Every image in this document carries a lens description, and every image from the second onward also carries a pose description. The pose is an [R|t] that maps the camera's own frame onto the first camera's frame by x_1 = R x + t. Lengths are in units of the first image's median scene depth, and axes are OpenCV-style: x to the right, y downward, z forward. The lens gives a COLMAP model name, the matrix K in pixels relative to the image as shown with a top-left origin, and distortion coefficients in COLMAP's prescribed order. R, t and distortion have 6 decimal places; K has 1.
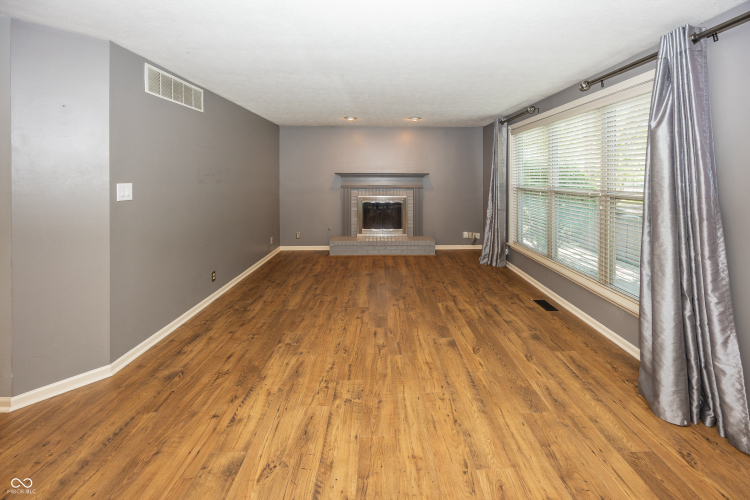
lens RADIAL K [[307.2, 0, 391.9], [0, 307.2, 185.6], [0, 0, 1]] dist [0.000114, -0.000070]
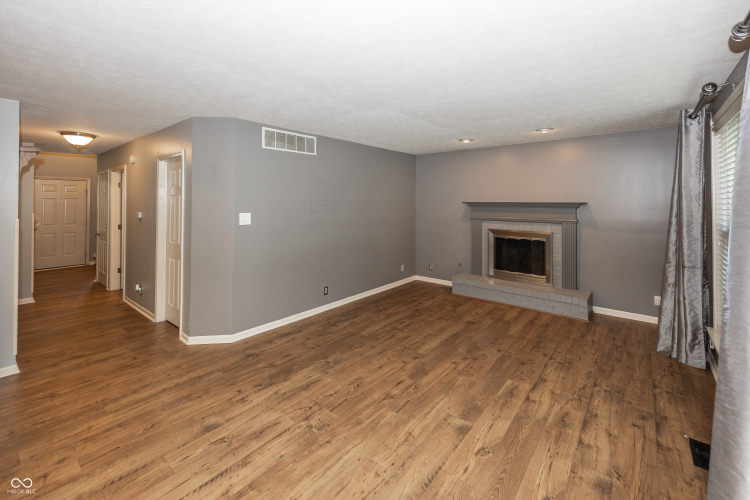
lens RADIAL K [[337.5, 0, 377.8], [0, 337.5, 208.6], [0, 0, 1]] dist [0.014237, 0.000090]
pose [[0.736903, 0.012344, -0.675886, 0.674447], [-0.017611, 0.999844, -0.000941, -0.038791], [0.675769, 0.012597, 0.737006, 0.246975]]
